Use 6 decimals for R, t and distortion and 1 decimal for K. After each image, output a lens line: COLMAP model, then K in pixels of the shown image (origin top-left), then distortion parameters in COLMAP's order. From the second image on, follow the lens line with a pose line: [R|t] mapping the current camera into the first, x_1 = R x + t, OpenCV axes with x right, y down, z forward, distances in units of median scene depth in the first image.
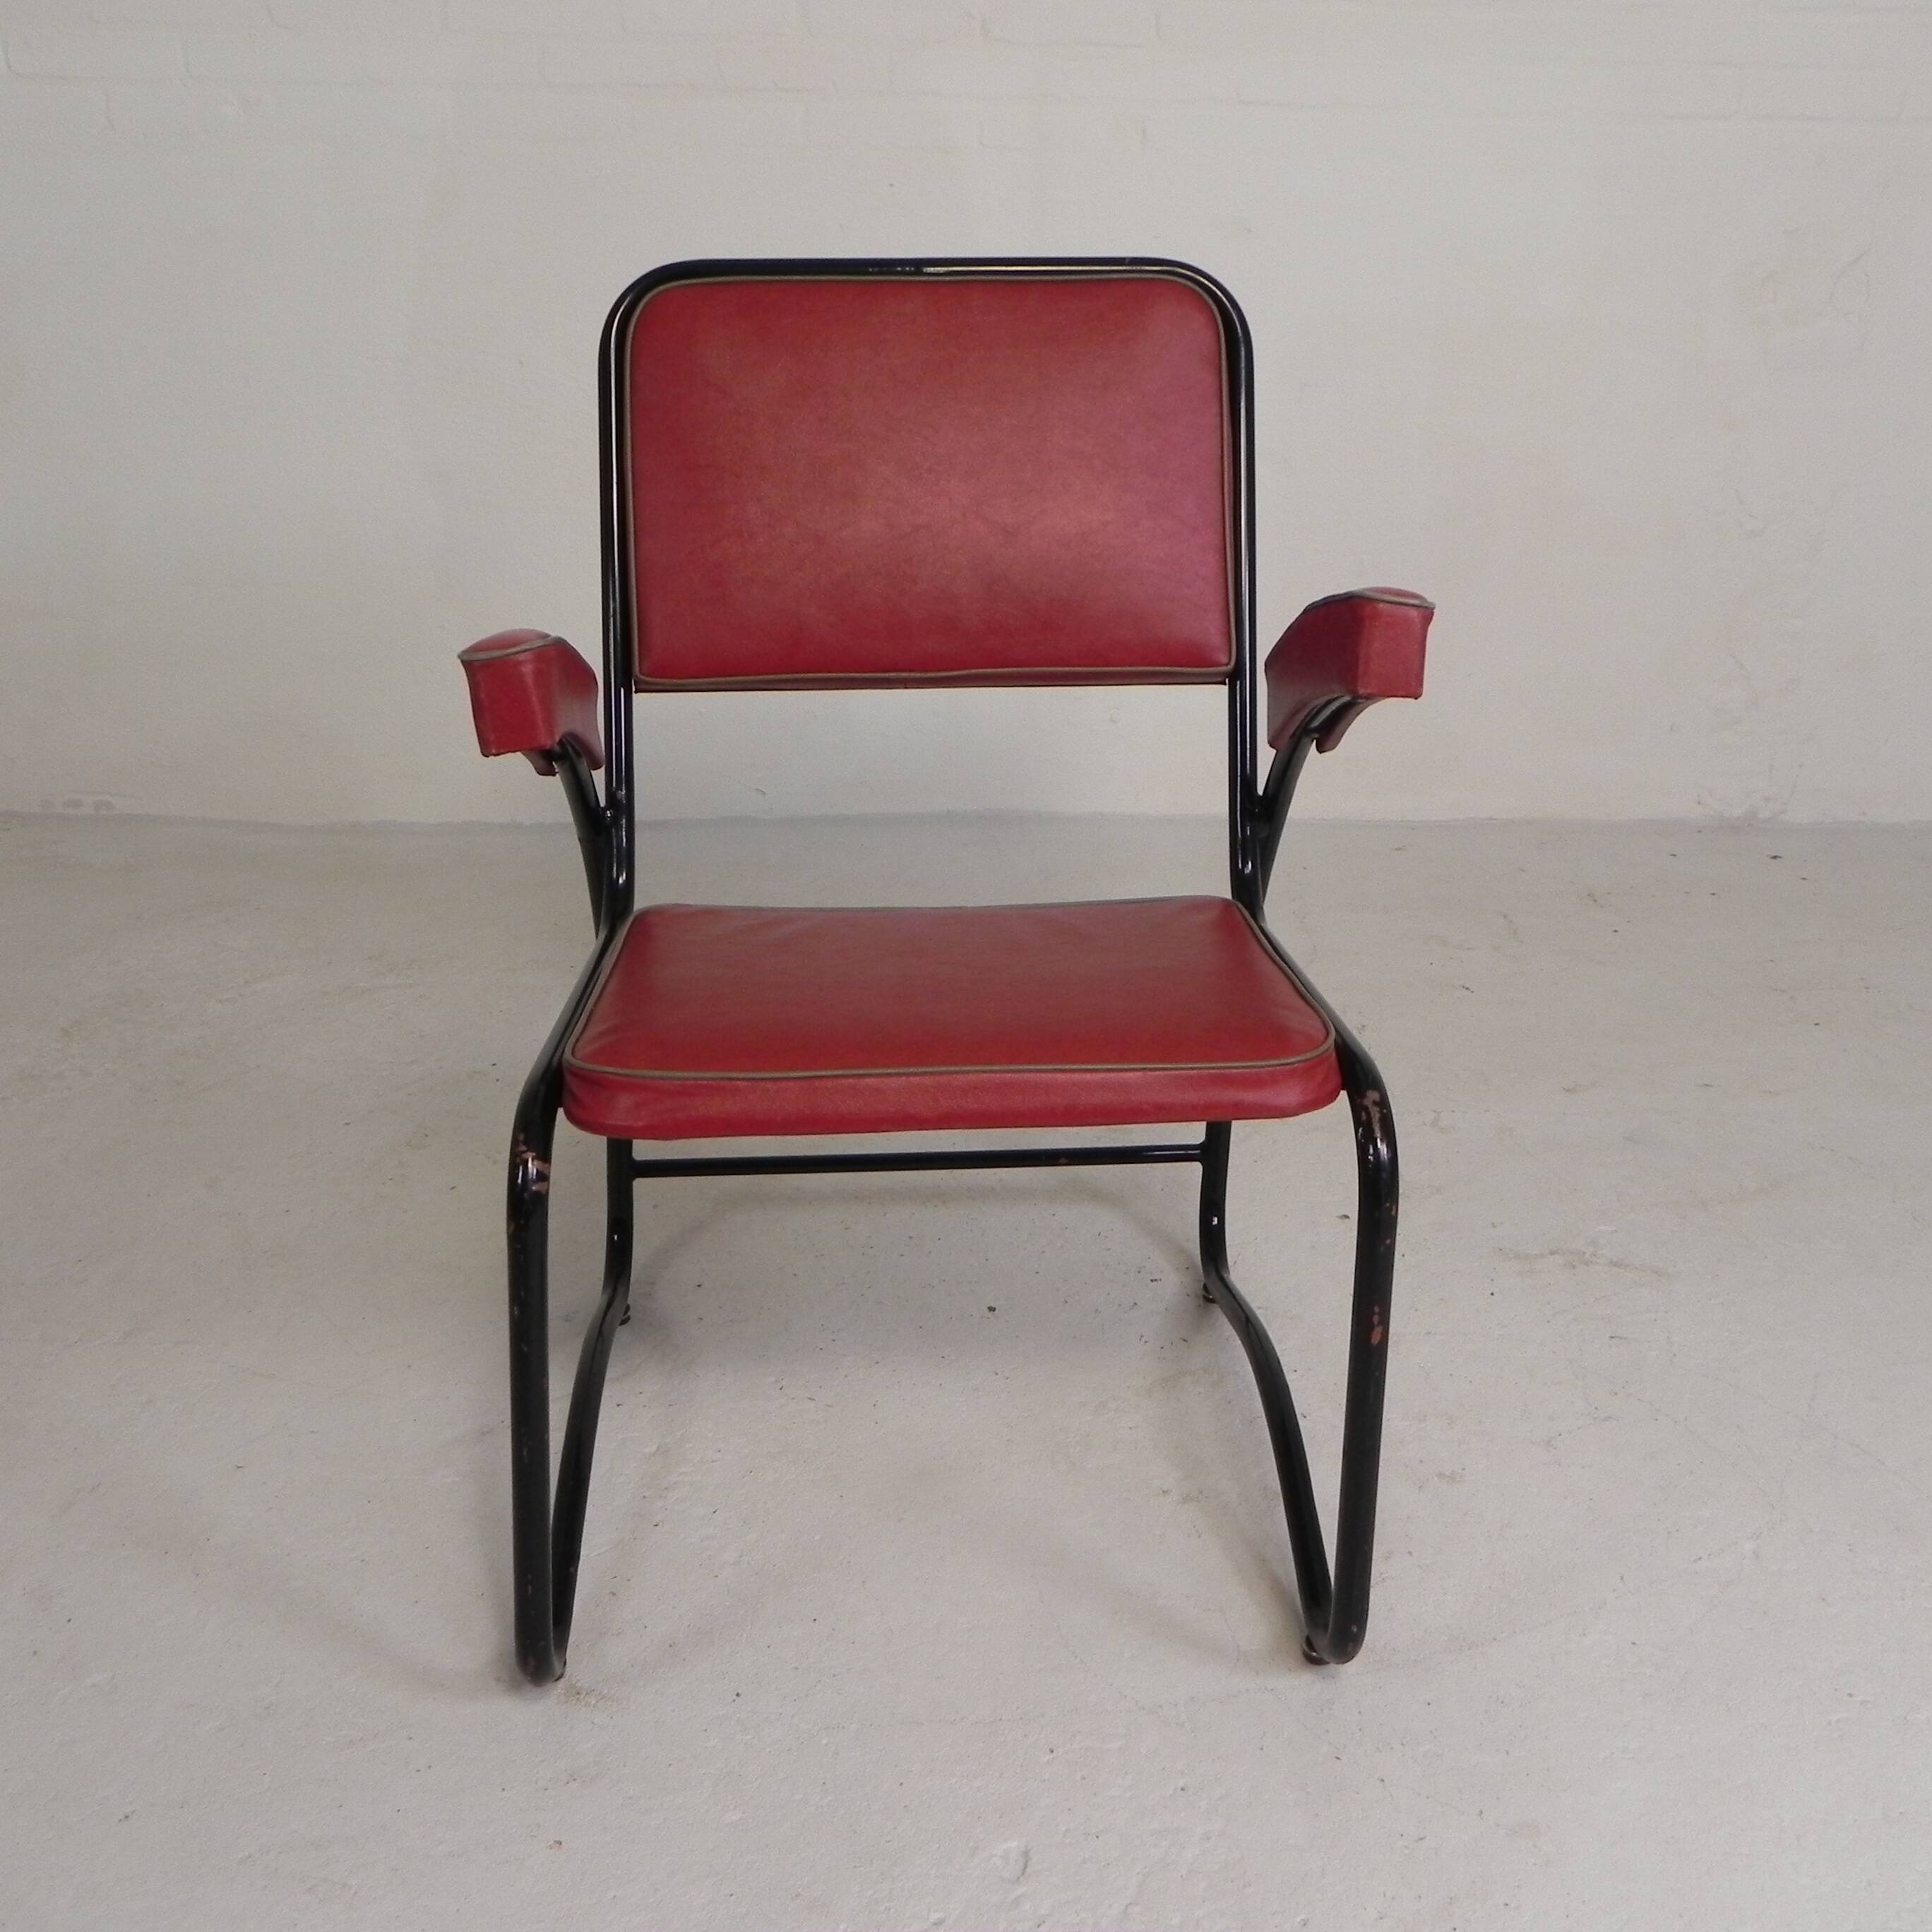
lens RADIAL K [[1936.2, 0, 960.5], [0, 1936.2, 950.3], [0, 0, 1]] dist [-0.015127, 0.000000]
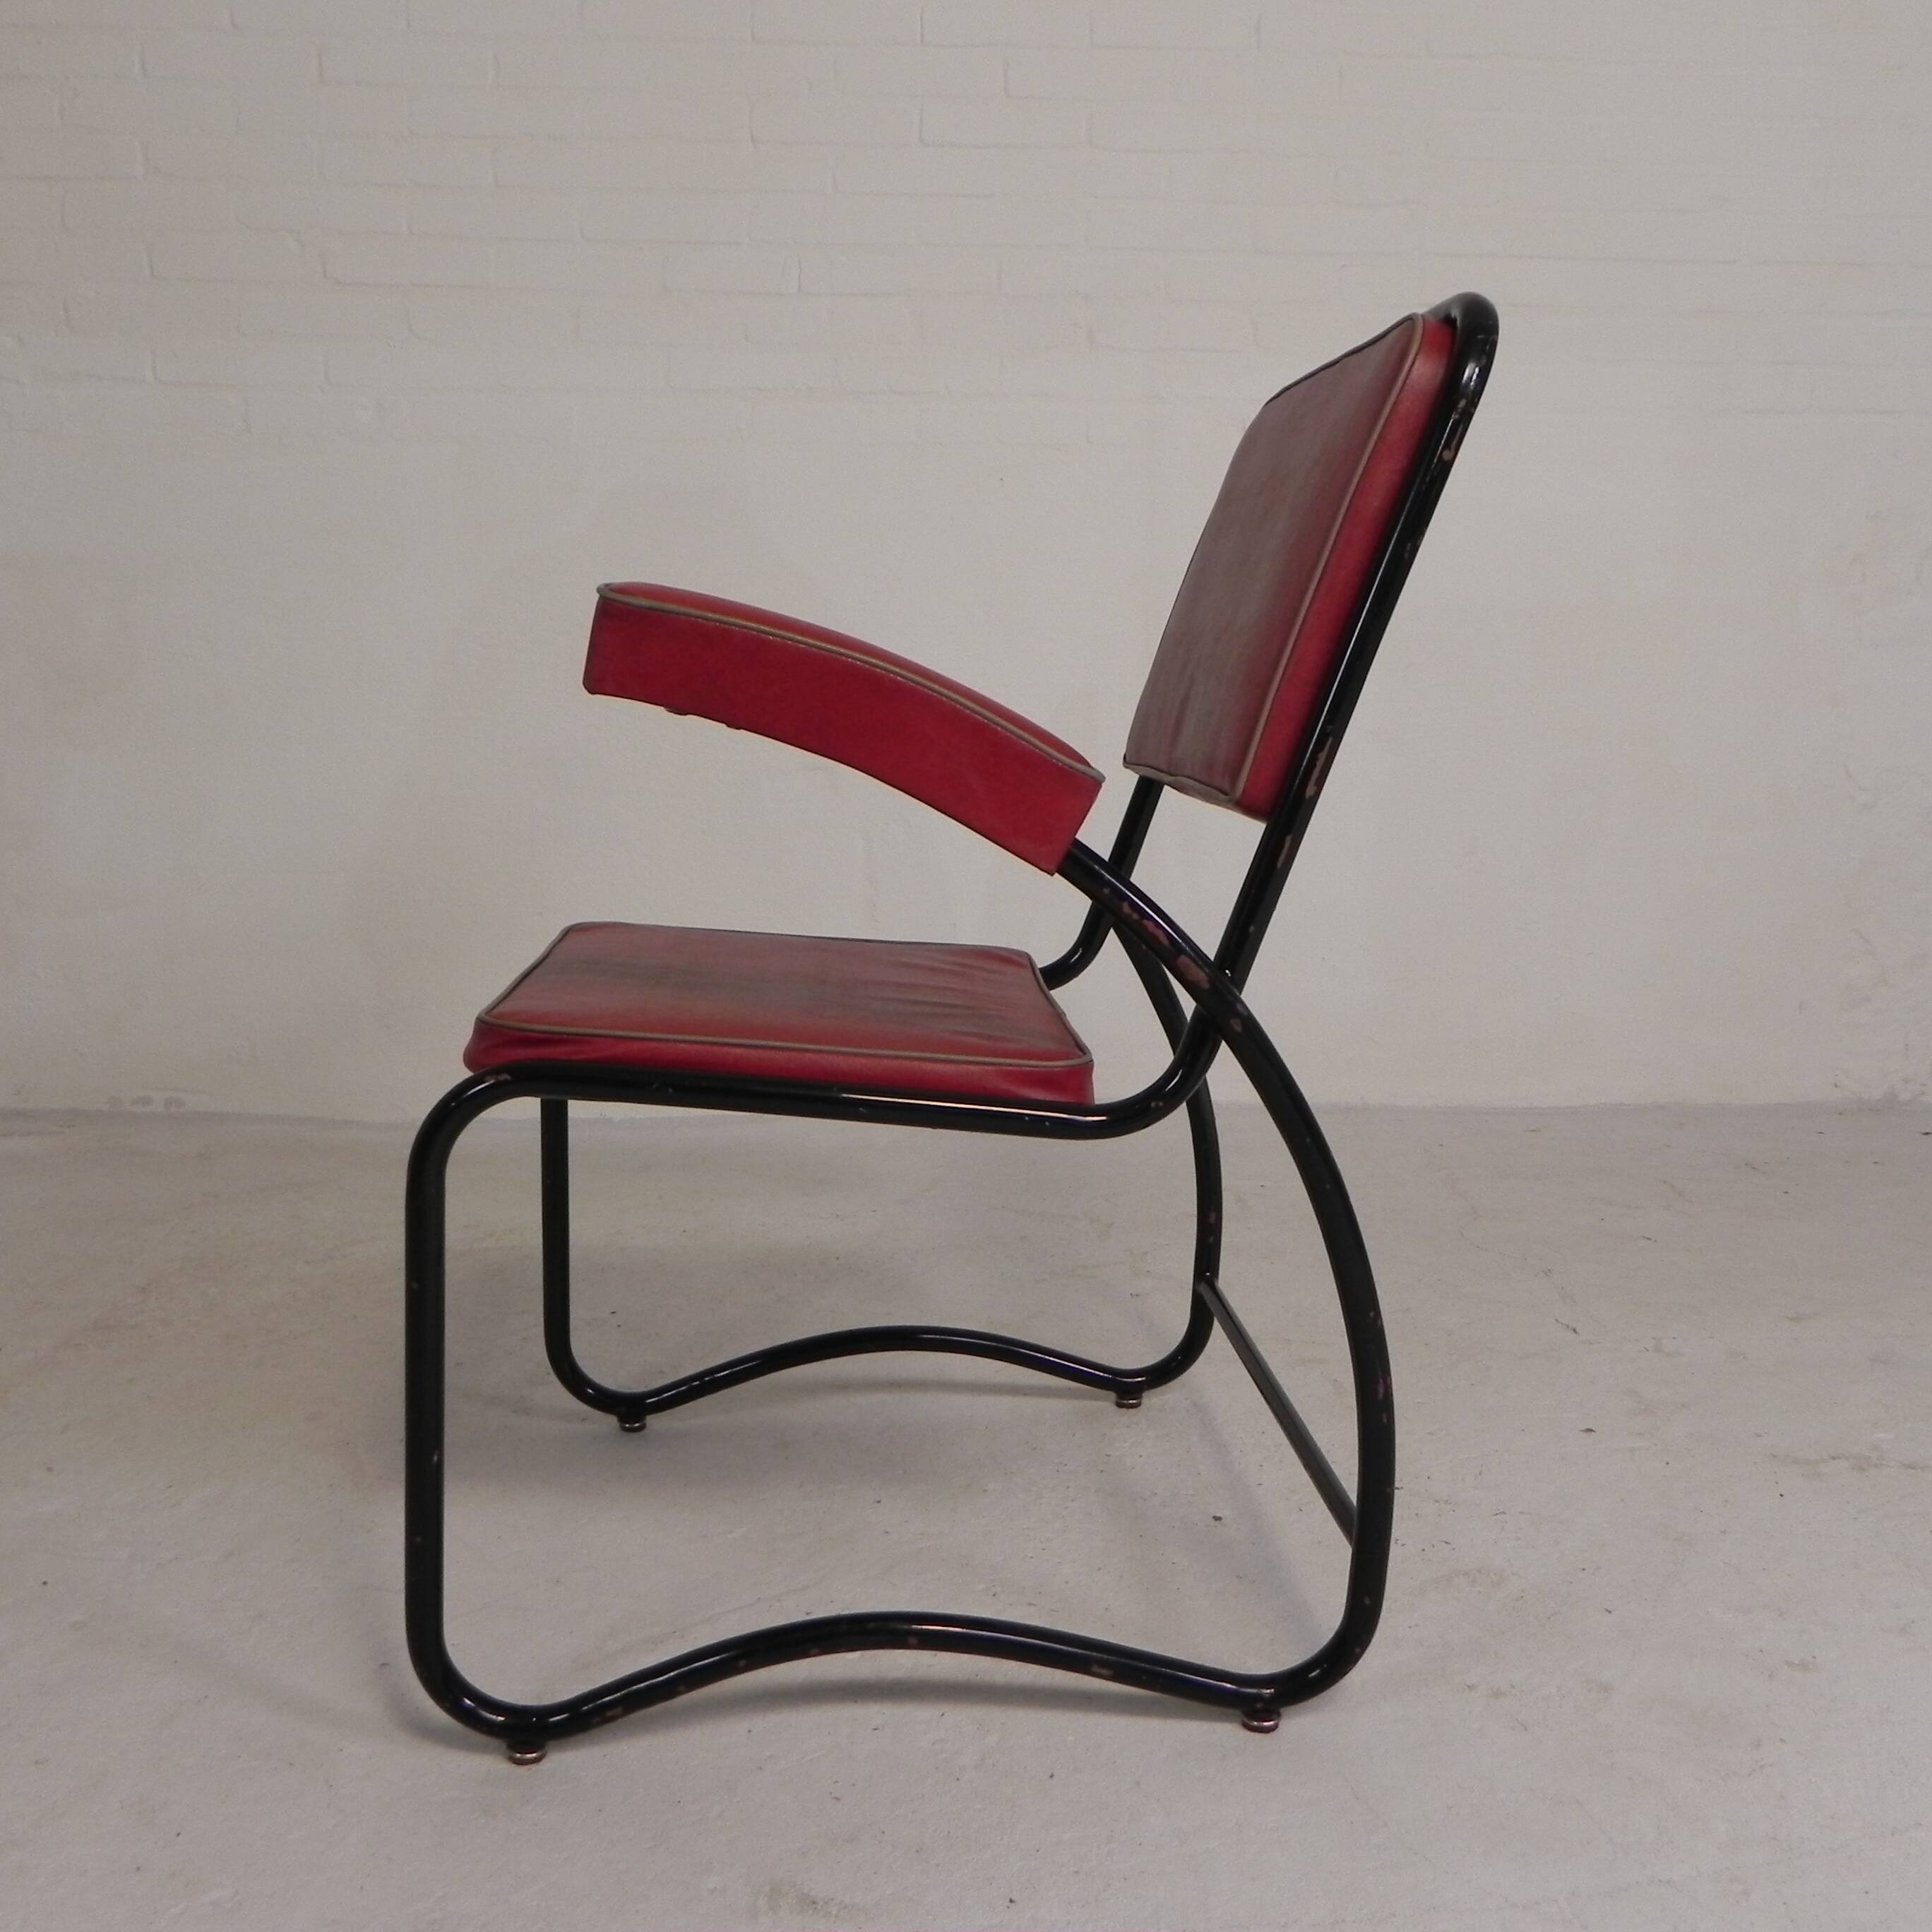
lens RADIAL K [[1936.2, 0, 960.2], [0, 1936.2, 950.7], [0, 0, 1]] dist [-0.015127, 0.000000]
pose [[0.999916, -0.011462, 0.006030, -0.111739], [0.012567, 0.971304, -0.237510, 0.155081], [-0.003135, 0.237566, 0.971366, 0.097686]]
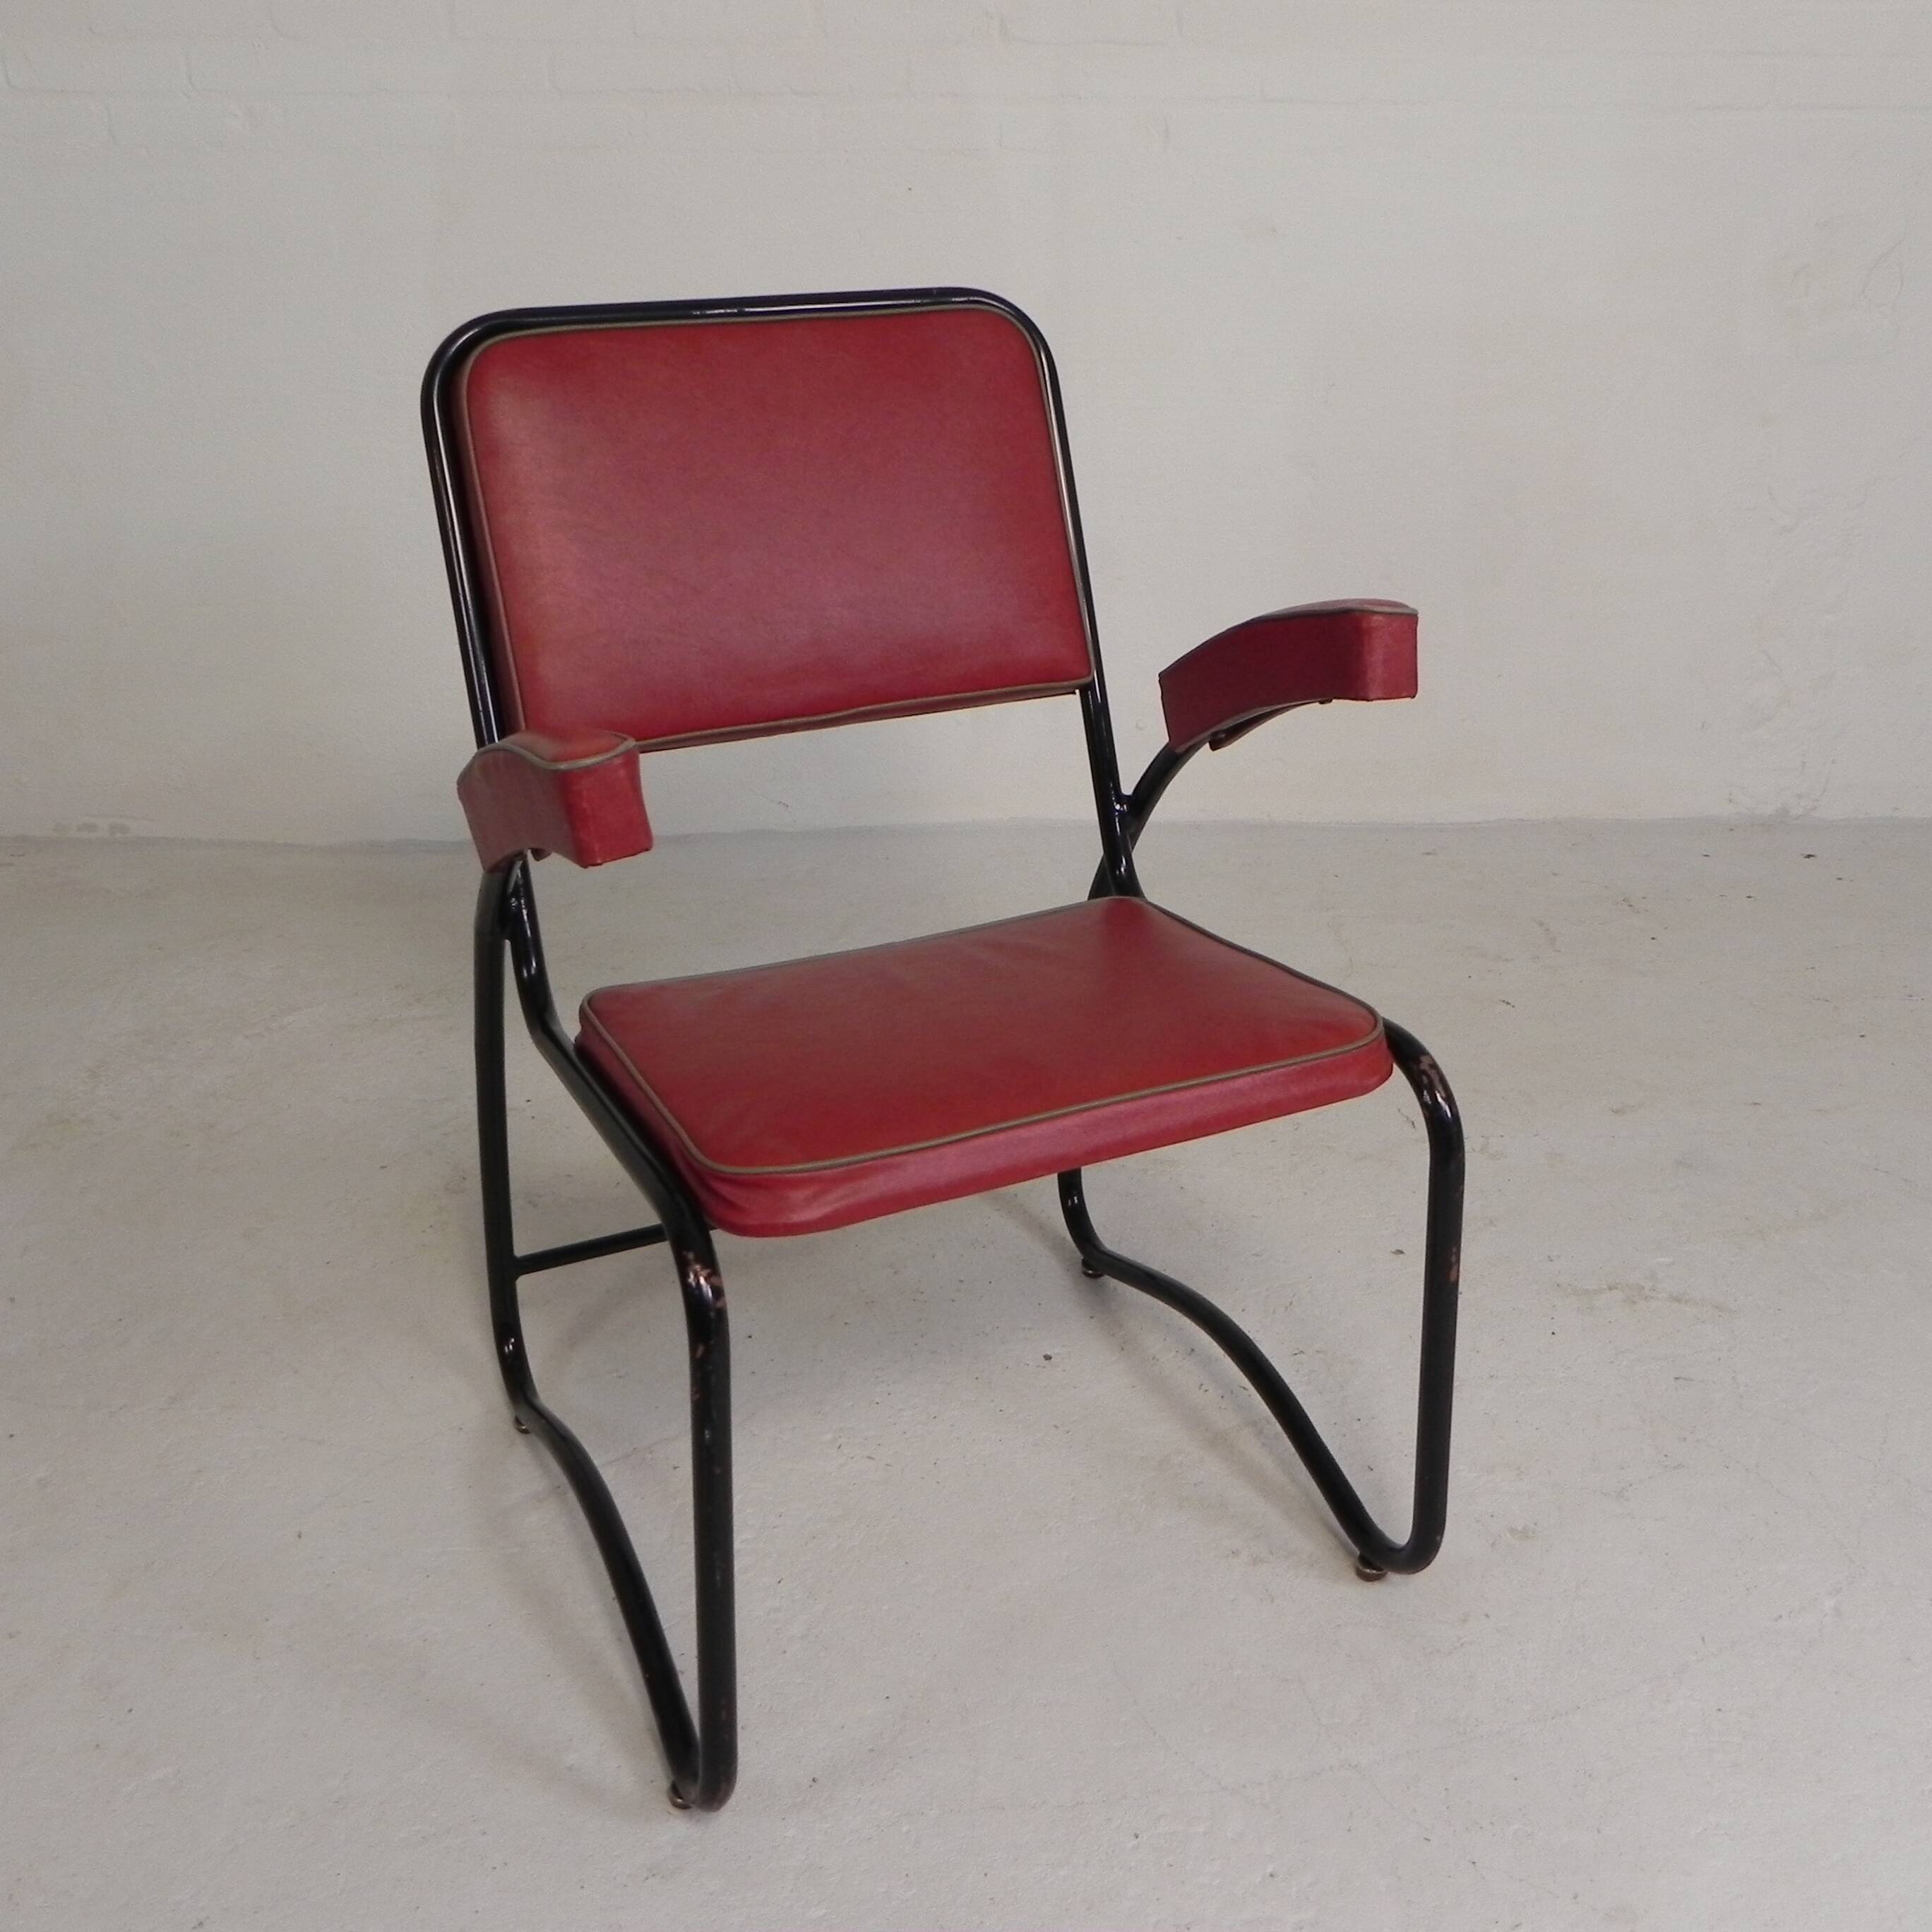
lens RADIAL K [[1936.2, 0, 962.9], [0, 1936.2, 949.7], [0, 0, 1]] dist [-0.015127, 0.000000]
pose [[0.999880, -0.015207, 0.002848, -0.029200], [0.015155, 0.999731, 0.017551, -0.044247], [-0.003114, -0.017506, 0.999842, 0.018193]]
